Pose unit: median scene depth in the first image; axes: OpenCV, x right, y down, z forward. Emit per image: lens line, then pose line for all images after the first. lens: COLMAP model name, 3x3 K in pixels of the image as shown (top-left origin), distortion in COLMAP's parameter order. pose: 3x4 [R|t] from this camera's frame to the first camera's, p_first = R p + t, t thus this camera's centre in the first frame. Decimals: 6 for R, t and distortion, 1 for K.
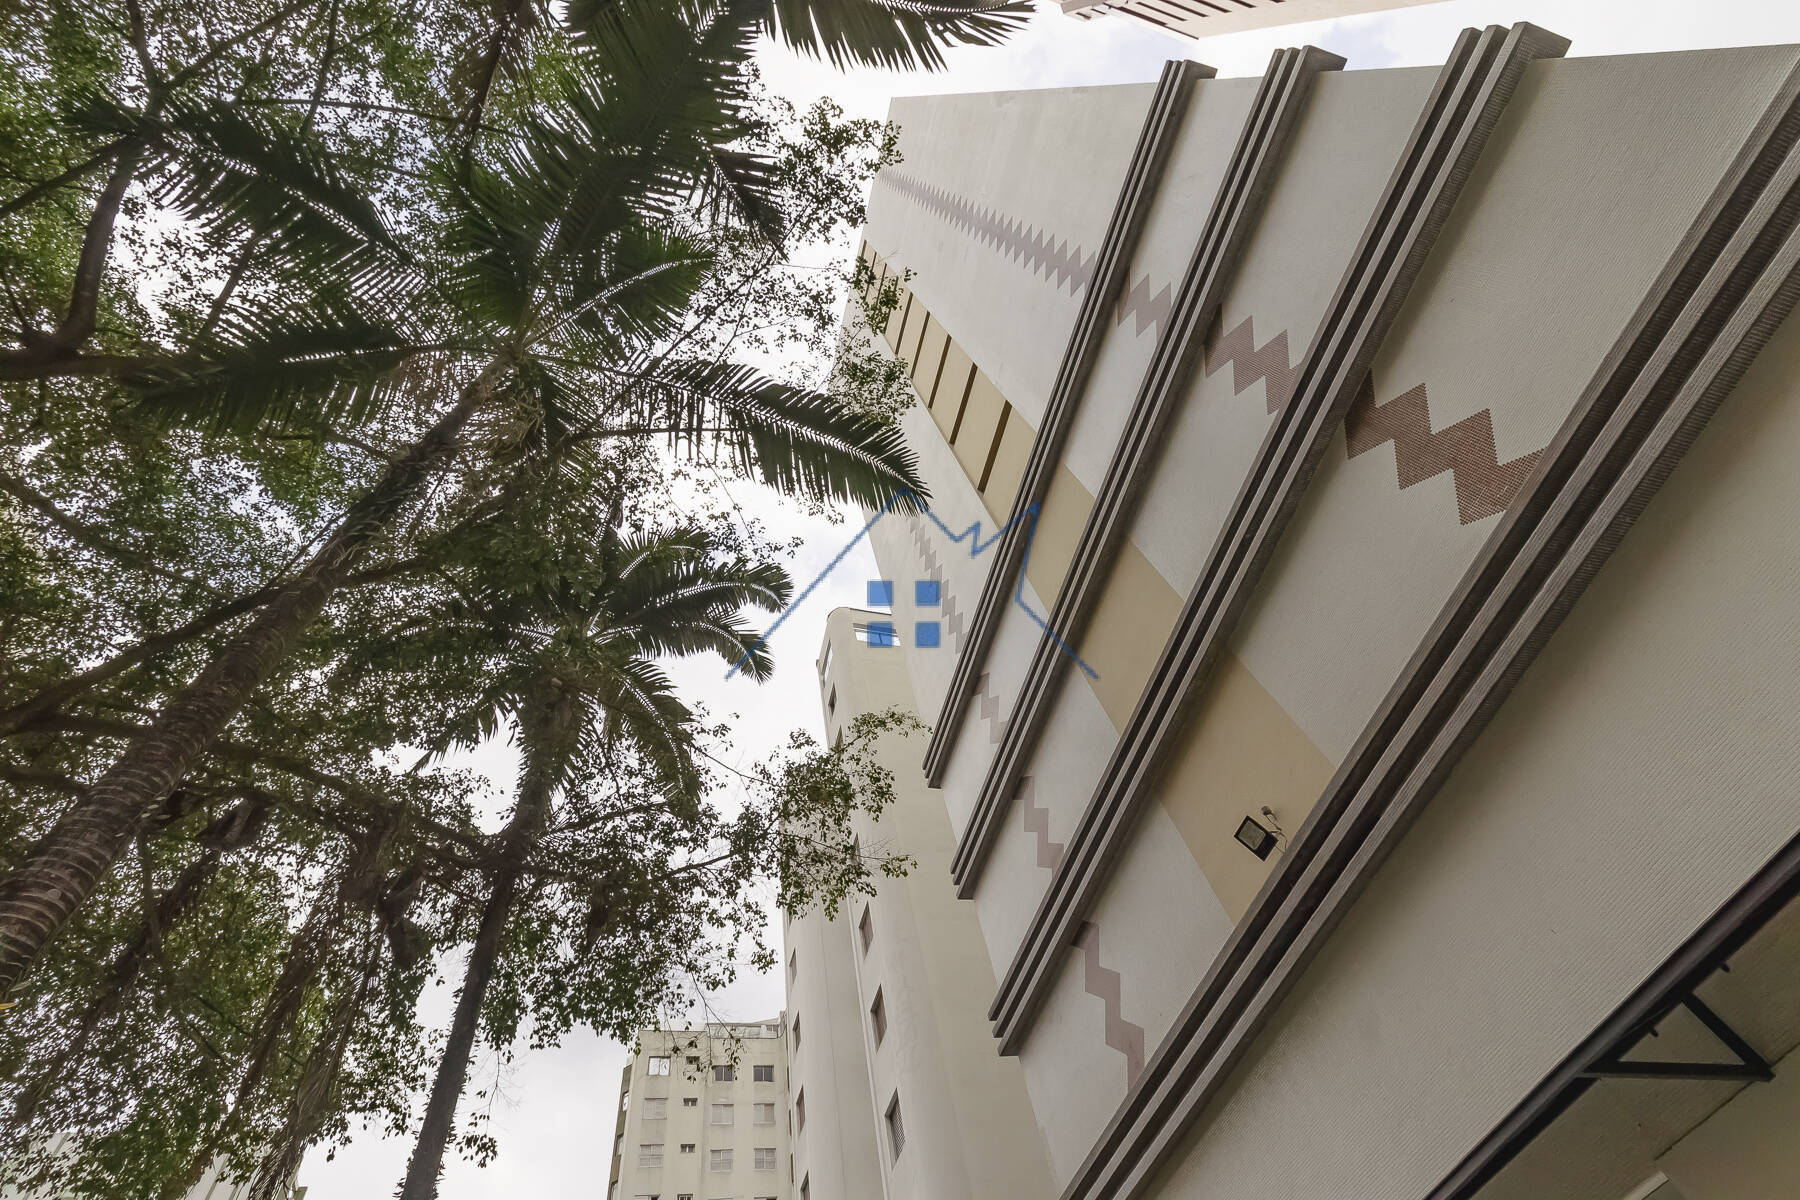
lens RADIAL K [[872.6, 0, 875.2], [0, 872.6, 523.9], [0, 0, 1]] dist [0.000427, 0.000128]
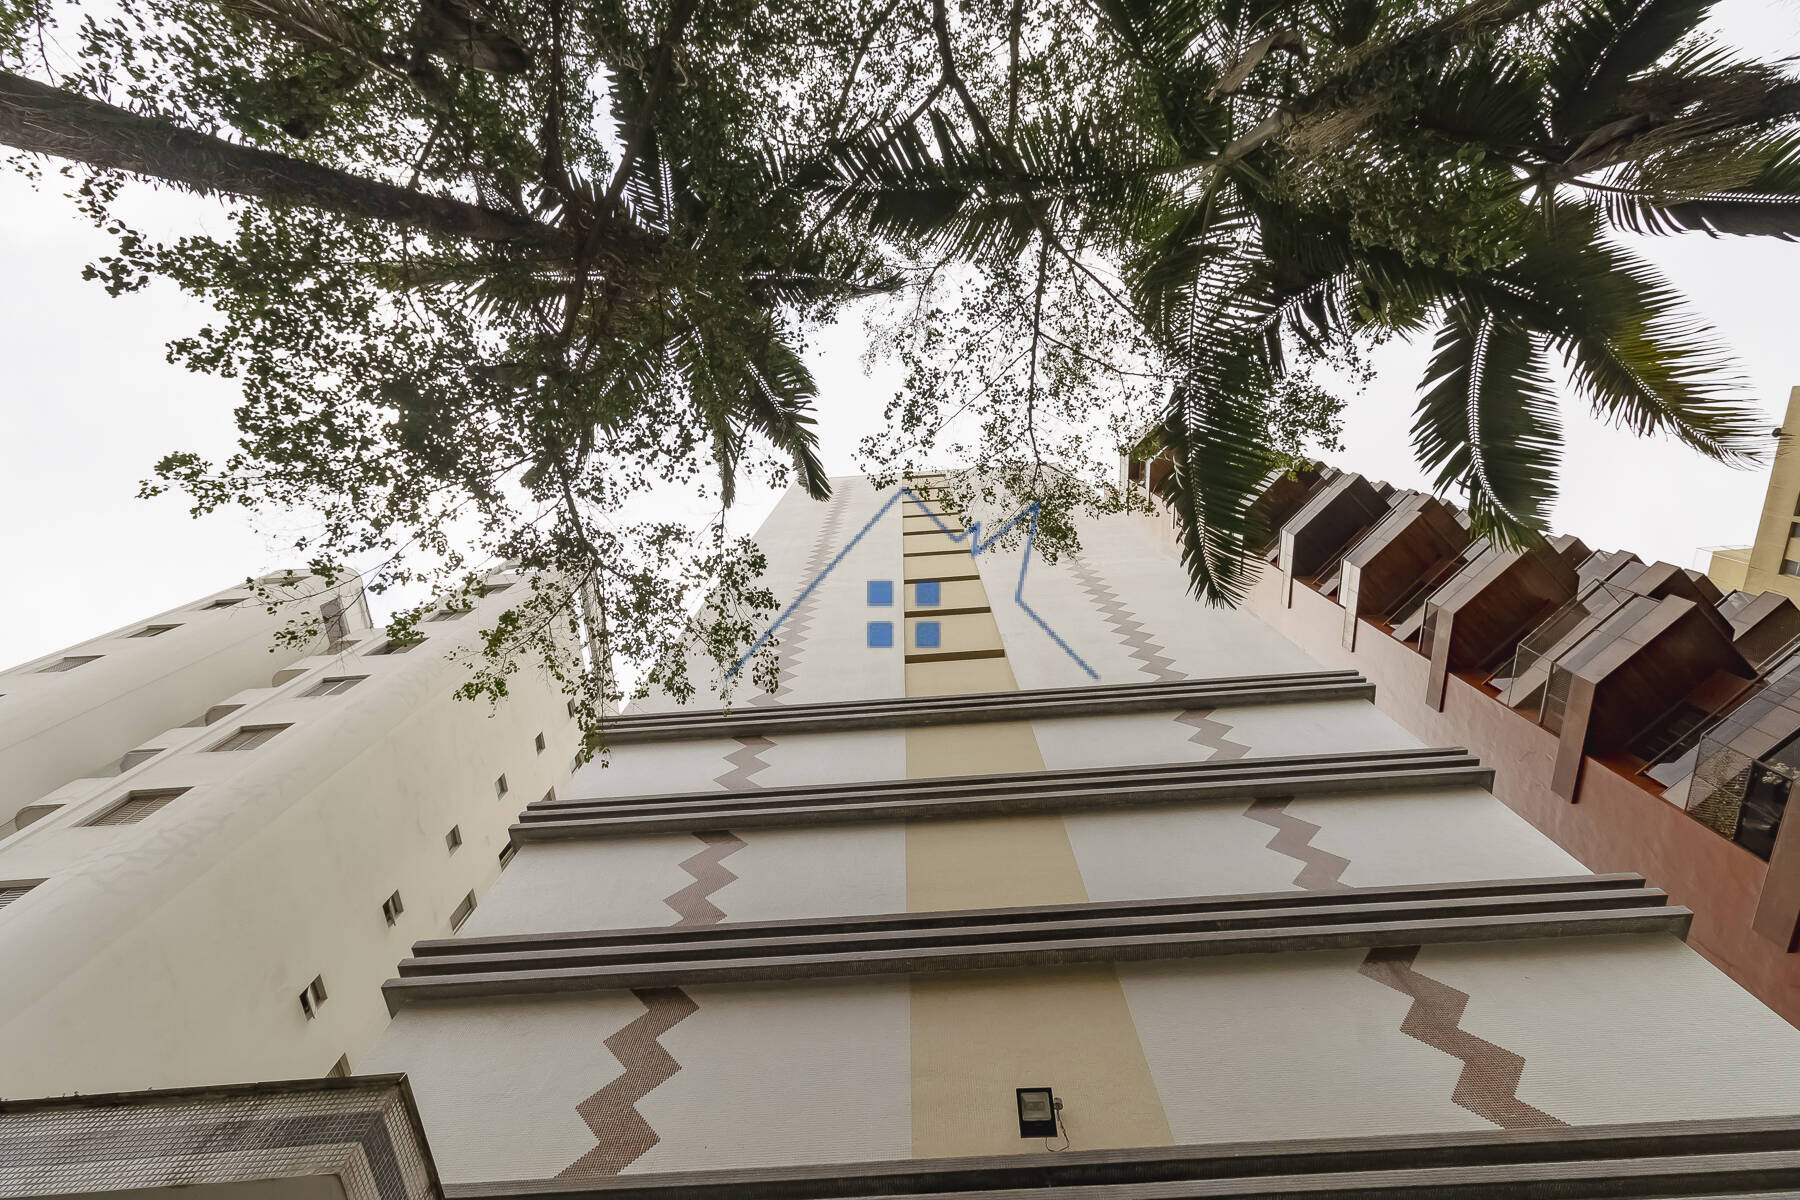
lens RADIAL K [[836.0, 0, 899.2], [0, 836.0, 563.1], [0, 0, 1]] dist [0.000550, 0.000239]
pose [[0.299163, 0.945383, 0.129427, -0.187808], [-0.850139, 0.325670, -0.413766, 0.572591], [-0.433318, 0.013753, 0.901136, 0.293647]]
